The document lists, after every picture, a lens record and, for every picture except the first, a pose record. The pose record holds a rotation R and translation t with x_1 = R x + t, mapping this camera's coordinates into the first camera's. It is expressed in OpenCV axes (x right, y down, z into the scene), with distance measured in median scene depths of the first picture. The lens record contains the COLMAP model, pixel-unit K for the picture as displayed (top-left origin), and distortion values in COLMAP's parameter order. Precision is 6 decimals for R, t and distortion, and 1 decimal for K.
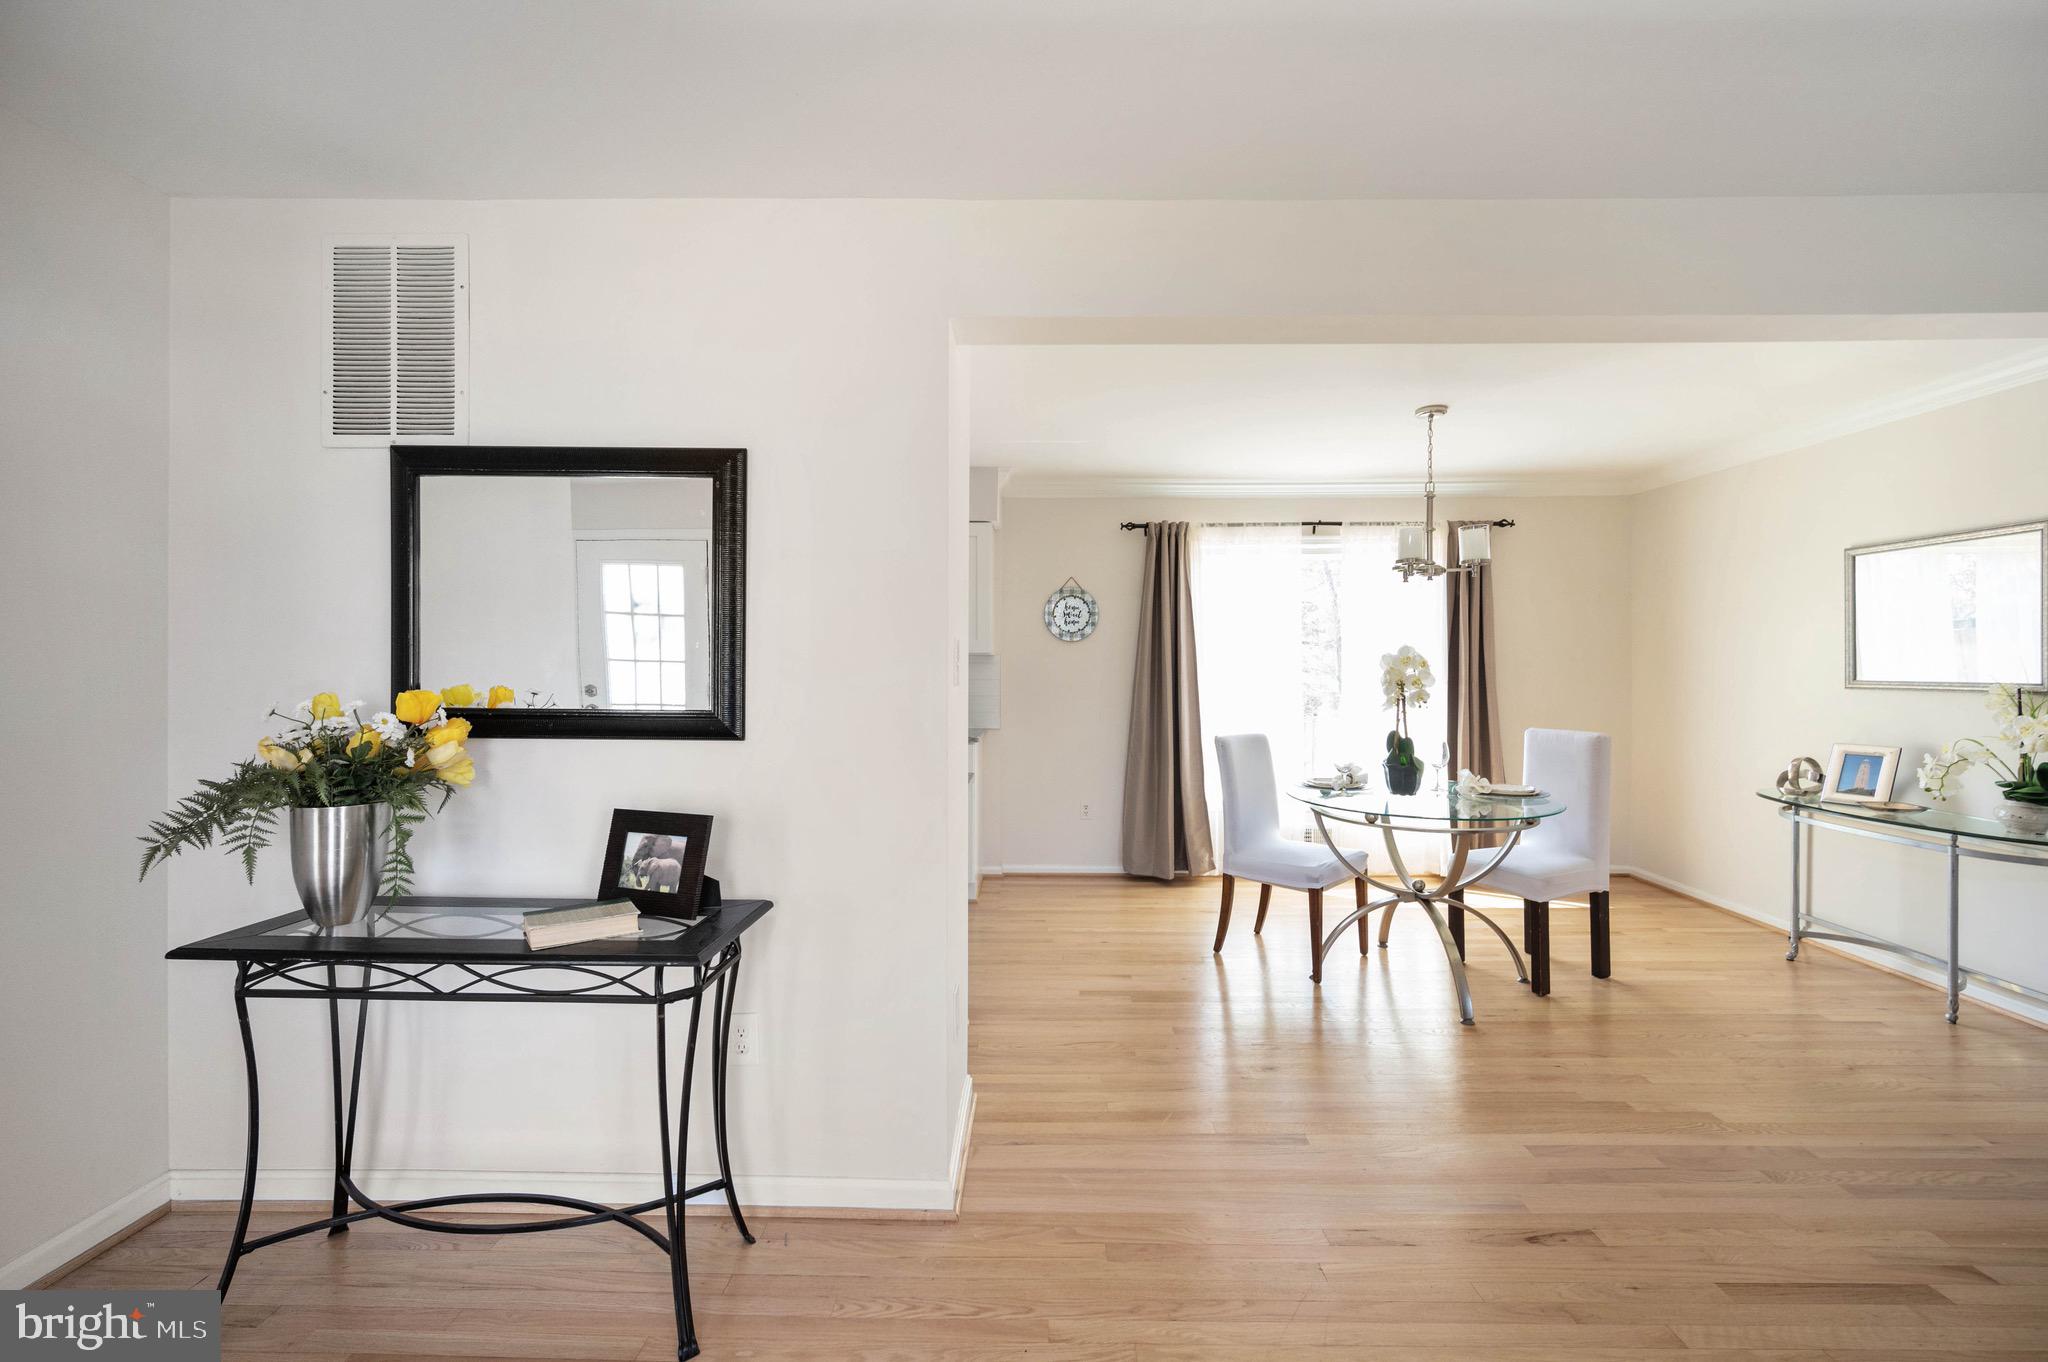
lens RADIAL K [[824.6, 0, 1037.8], [0, 824.6, 675.7], [0, 0, 1]] dist [-0.000677, -0.000425]
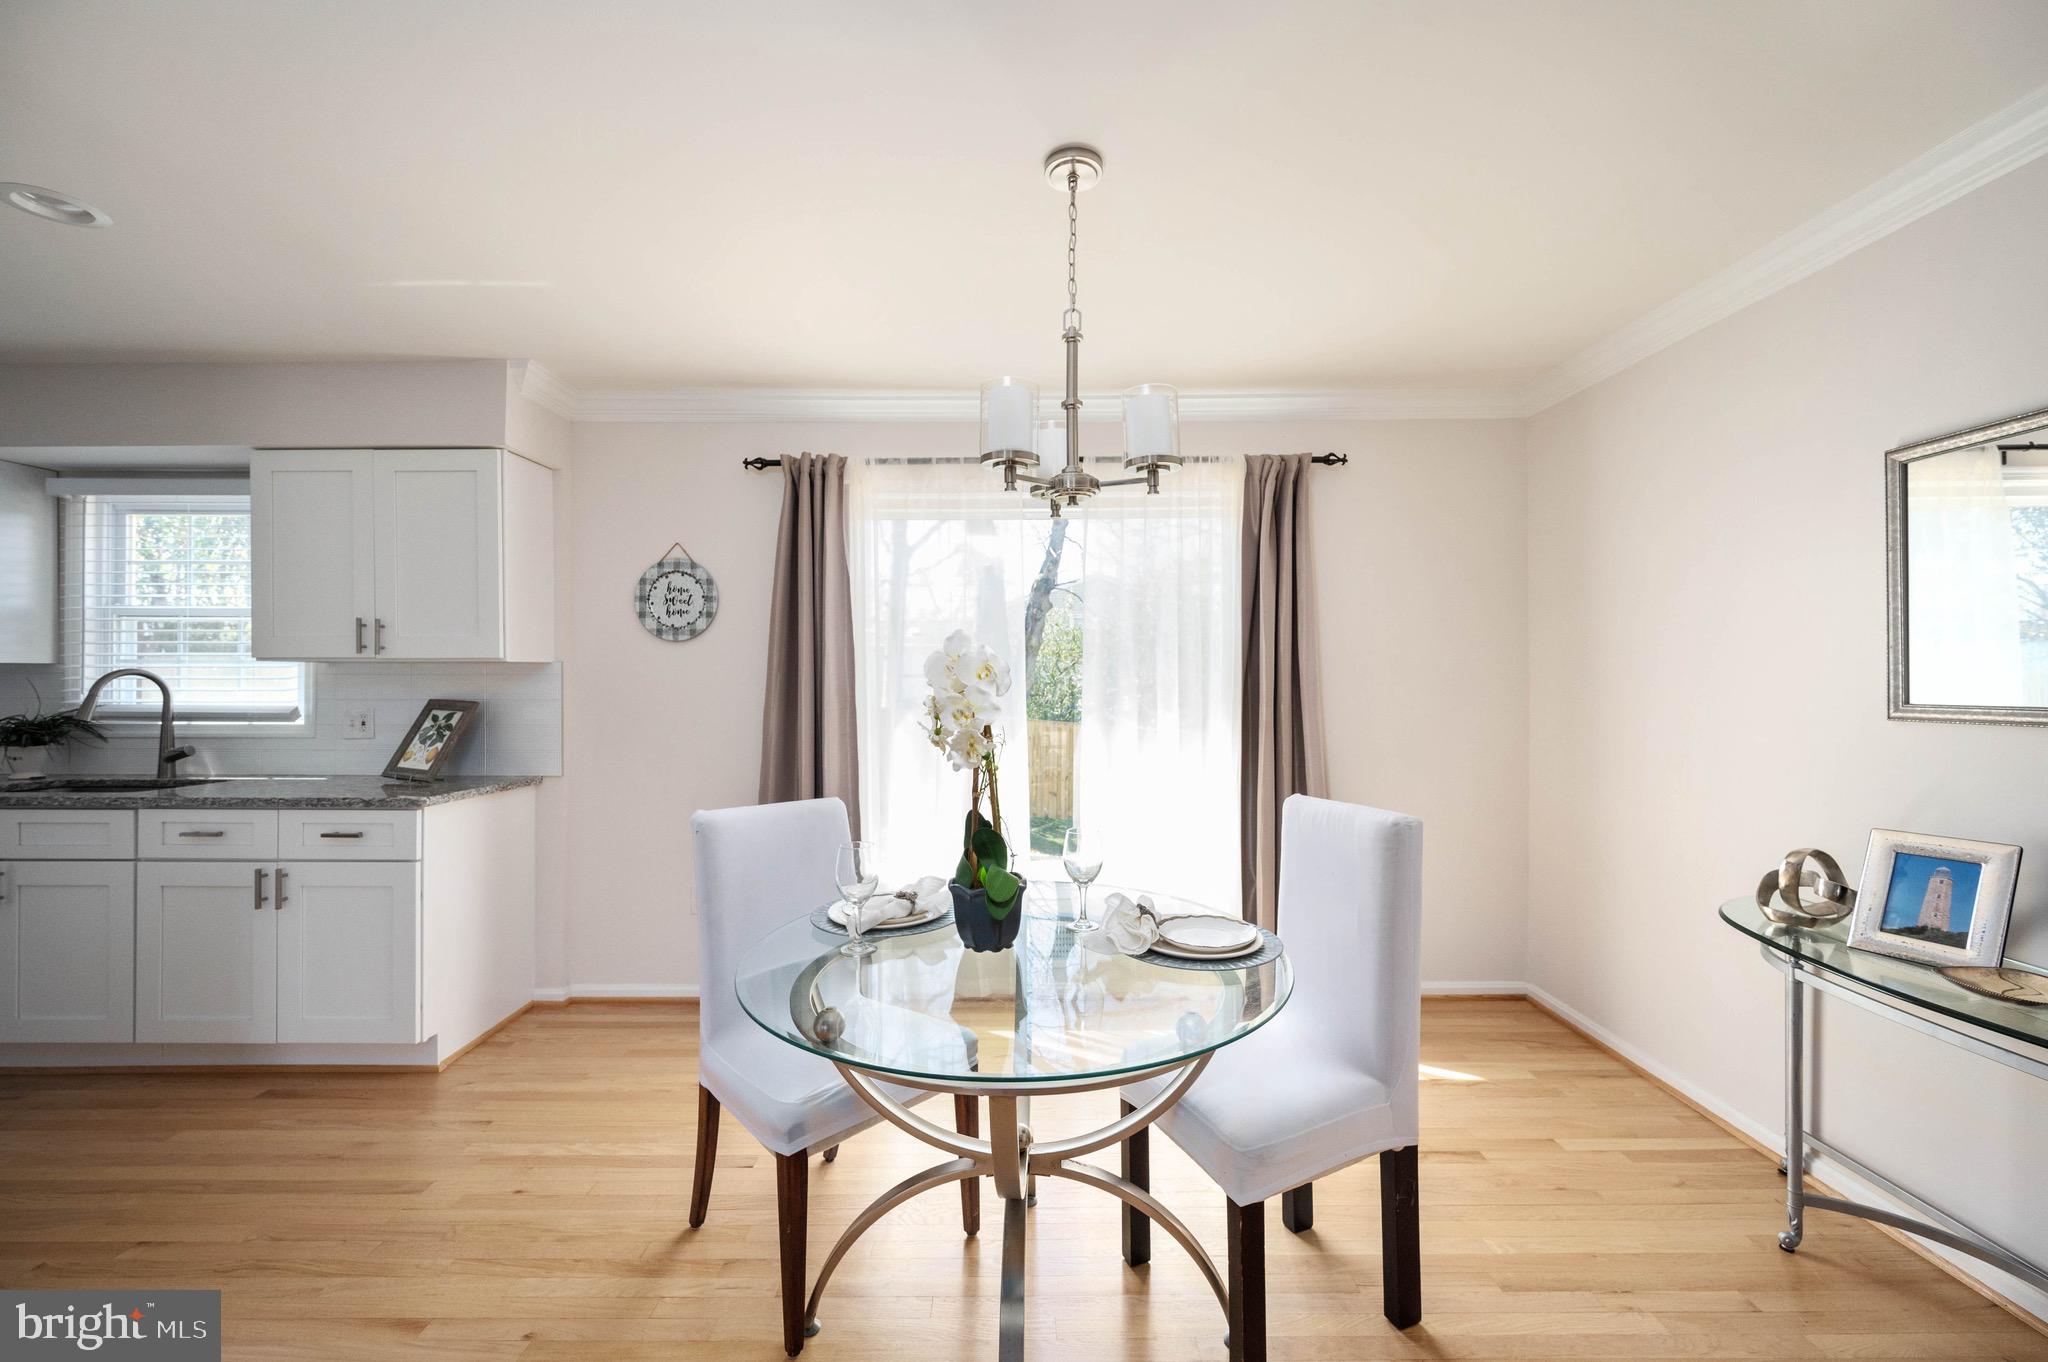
lens RADIAL K [[824.6, 0, 1012.0], [0, 824.6, 685.2], [0, 0, 1]] dist [-0.000677, -0.000425]
pose [[0.999947, -0.001606, 0.010144, 0.410417], [0.001656, 0.999987, -0.004894, -0.004318], [-0.010136, 0.004910, 0.999937, 0.472769]]
